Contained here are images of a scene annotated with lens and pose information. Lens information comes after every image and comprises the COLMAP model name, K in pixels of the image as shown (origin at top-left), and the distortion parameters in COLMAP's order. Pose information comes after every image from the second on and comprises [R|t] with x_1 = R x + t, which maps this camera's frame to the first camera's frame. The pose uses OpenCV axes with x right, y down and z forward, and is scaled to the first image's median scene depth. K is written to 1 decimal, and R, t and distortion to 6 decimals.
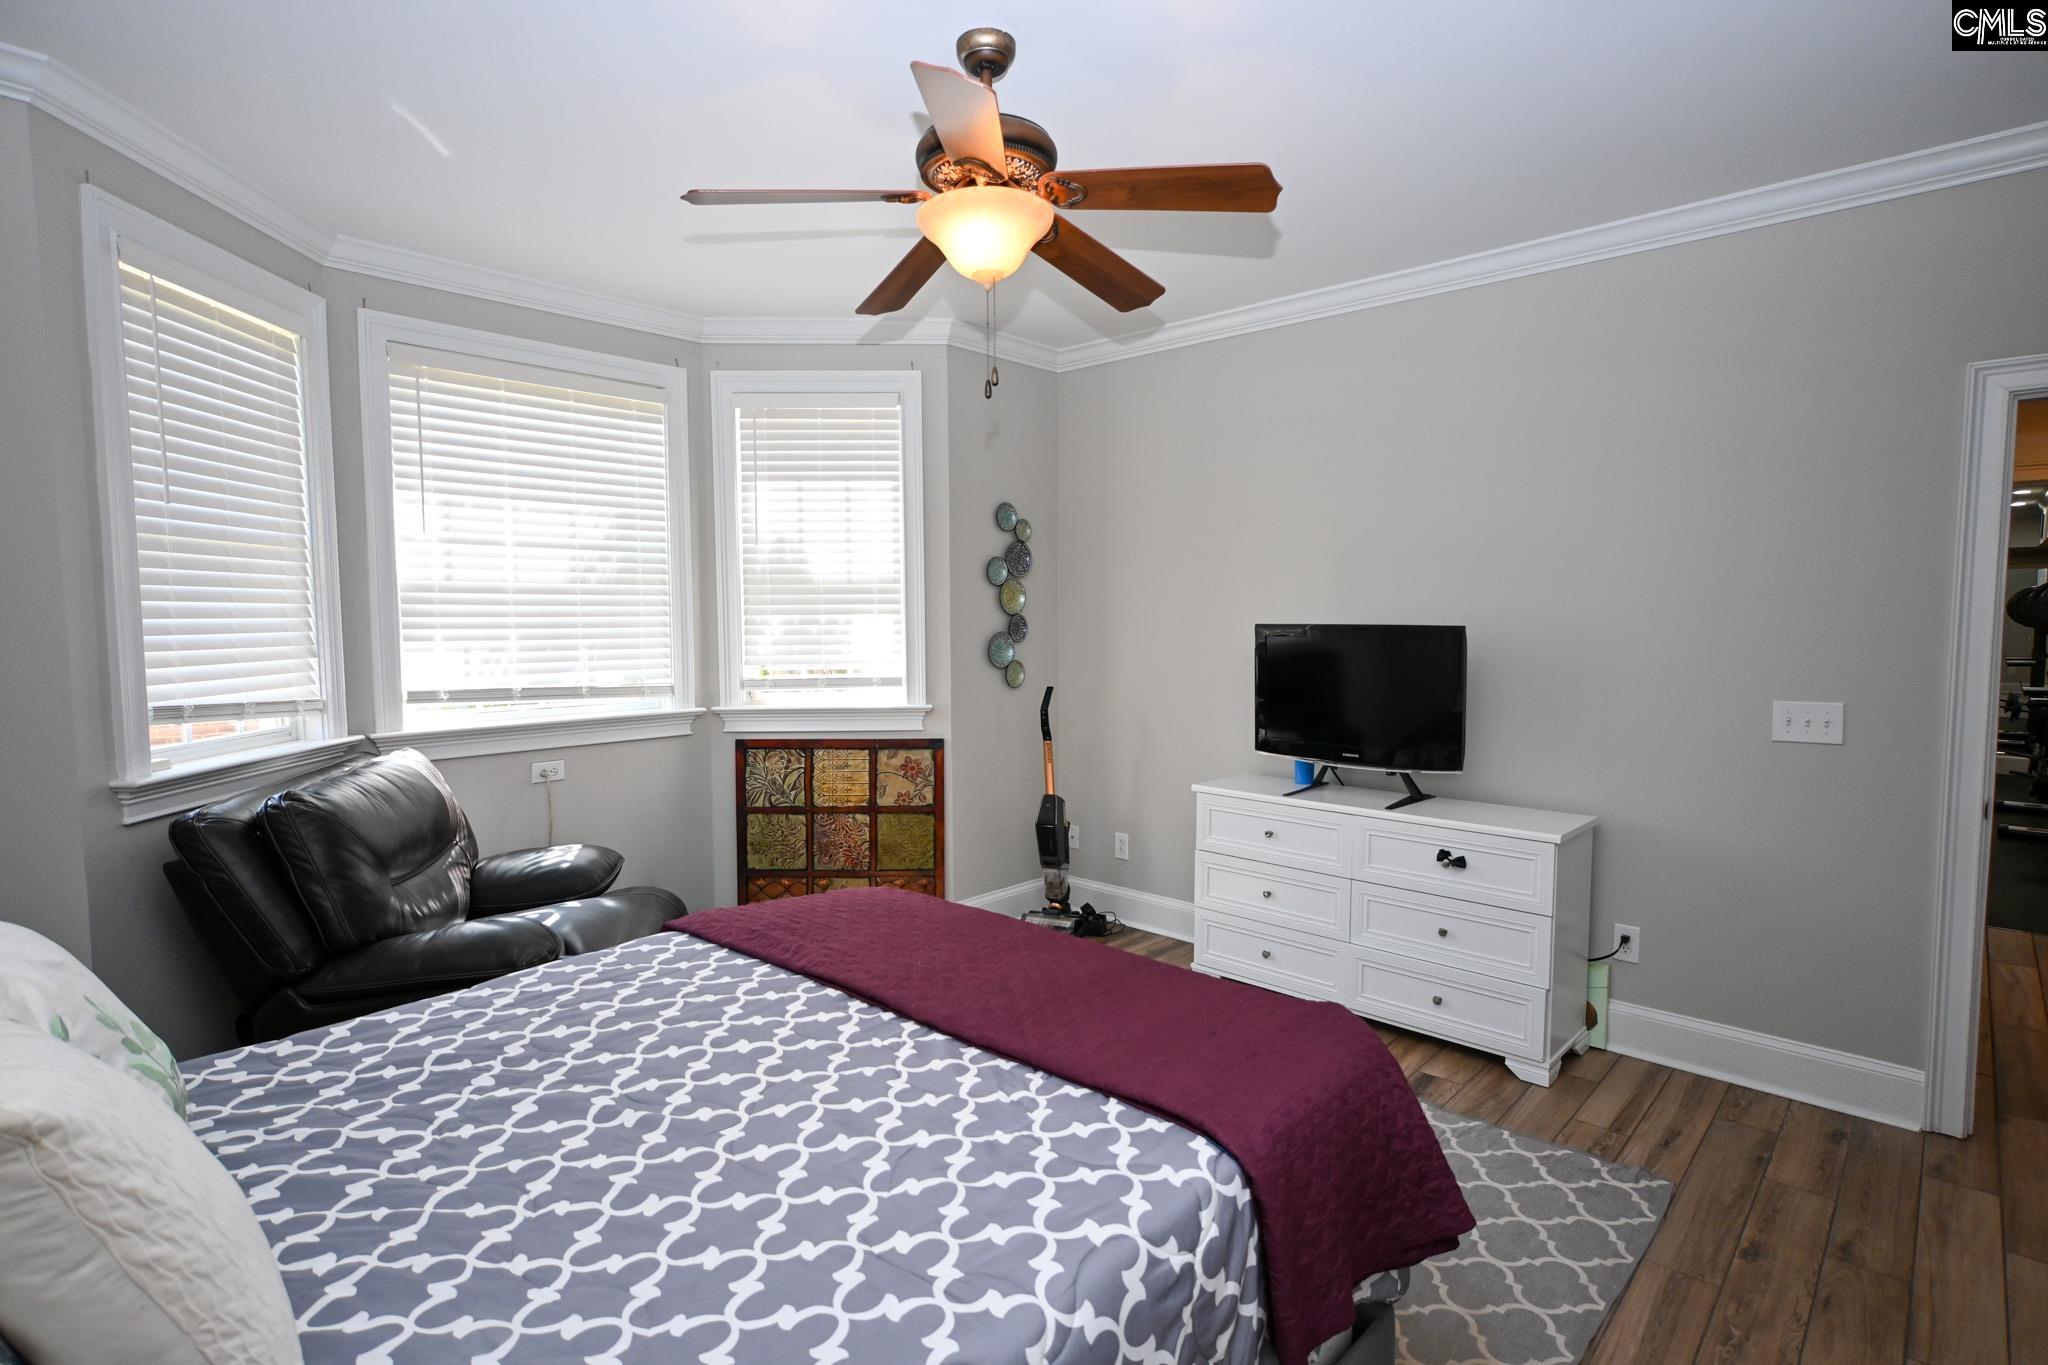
lens RADIAL K [[1008.6, 0, 1024.0], [0, 1008.6, 682.5], [0, 0, 1]] dist [-0.000554, 0.000057]
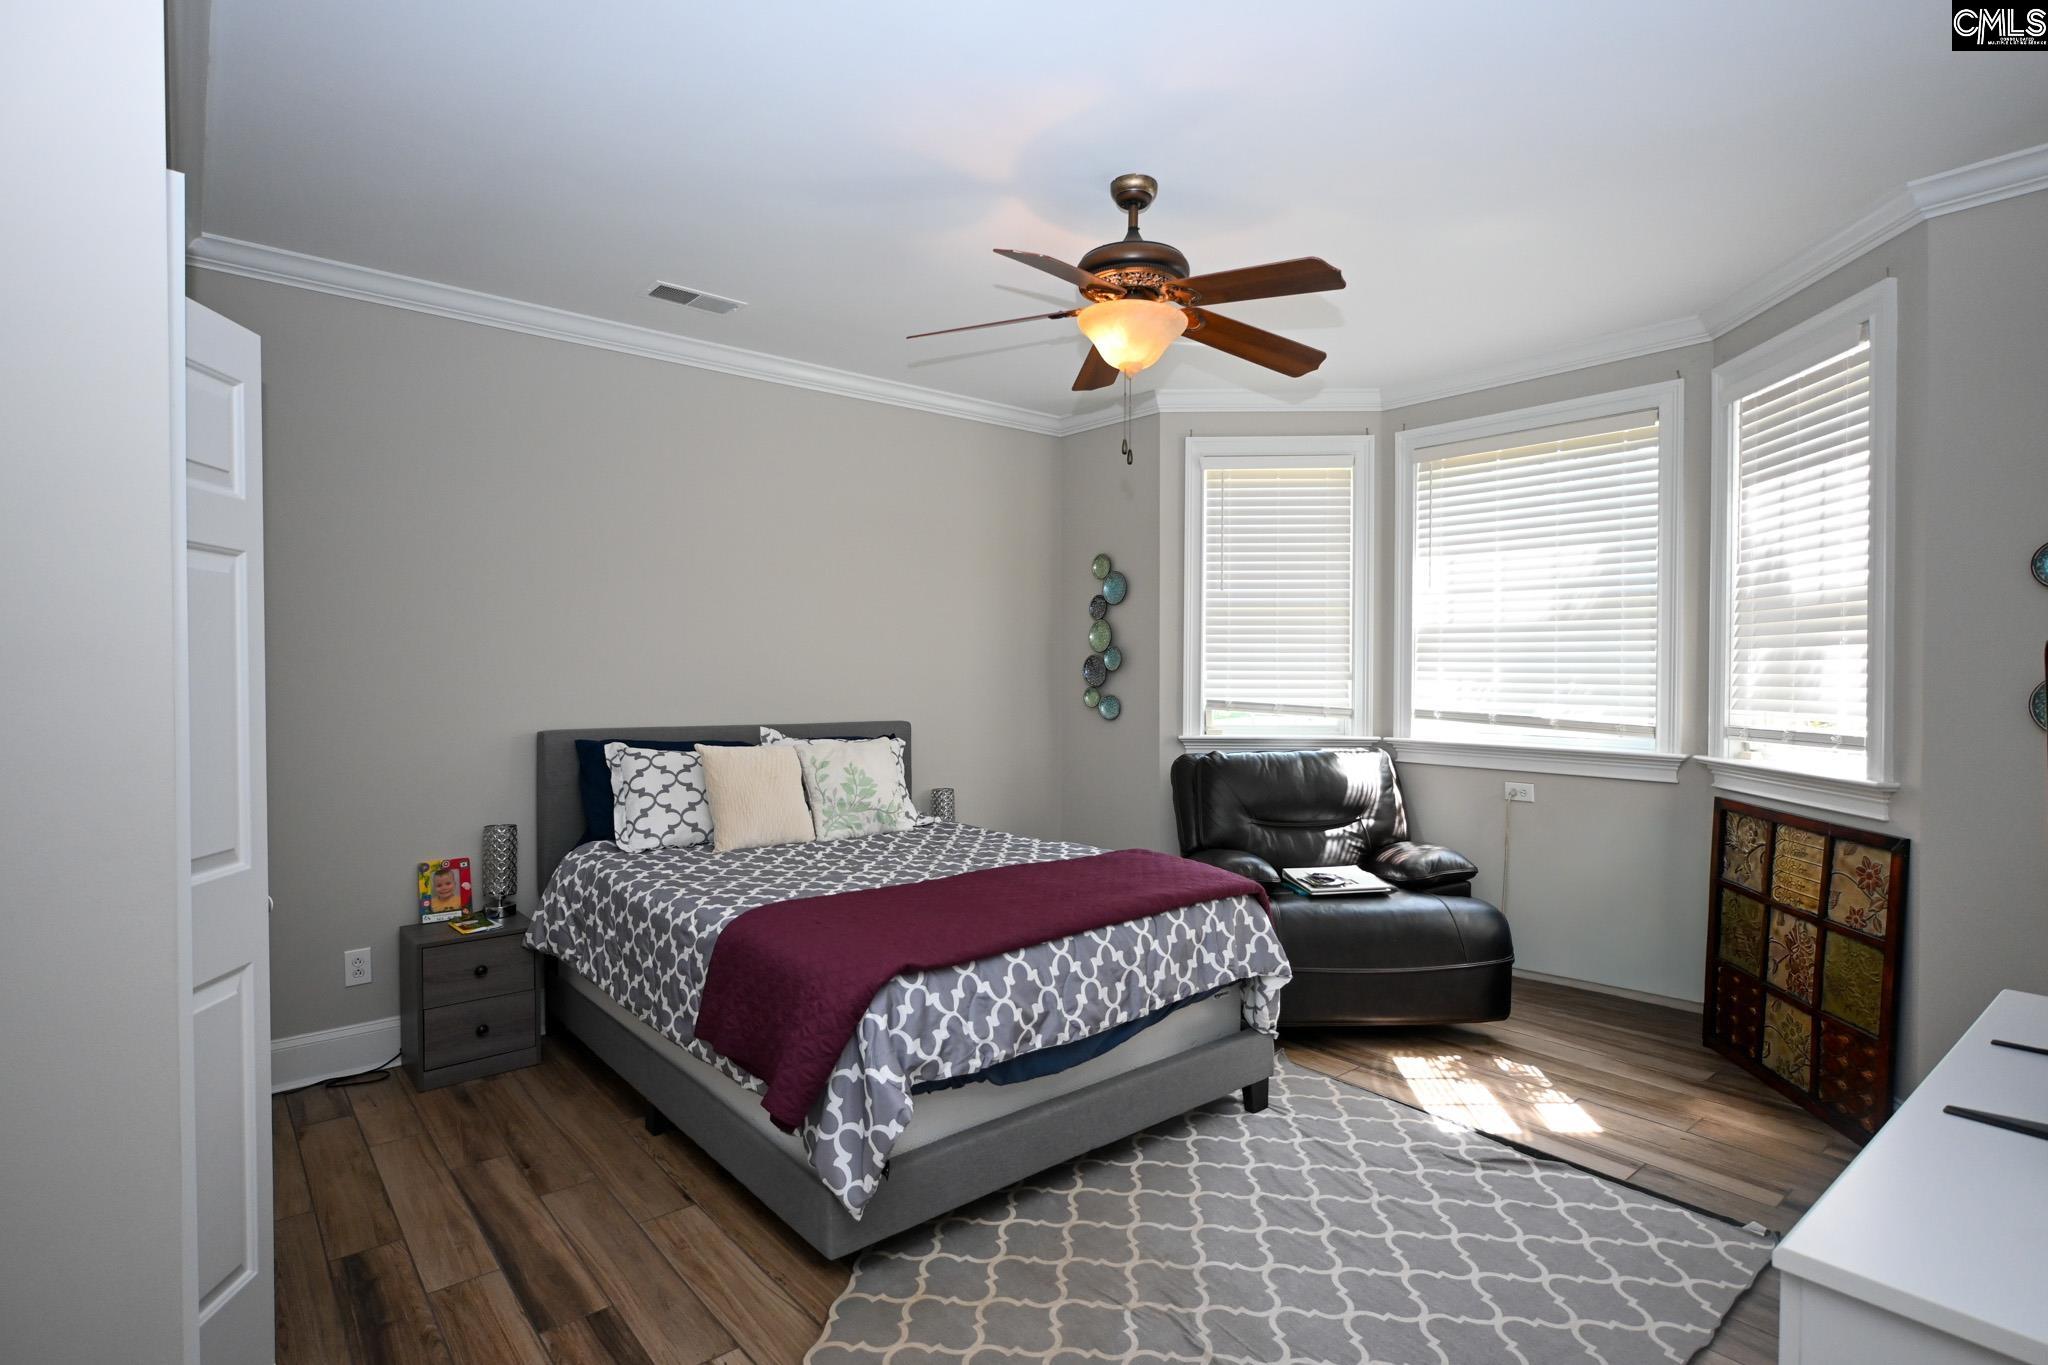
lens RADIAL K [[1008.6, 0, 1024.0], [0, 1008.6, 682.5], [0, 0, 1]] dist [-0.000554, 0.000057]
pose [[-0.119779, 0.017391, -0.992648, 0.615594], [-0.072615, 0.997015, 0.026229, -0.018772], [0.990141, 0.075223, -0.118158, 0.523706]]
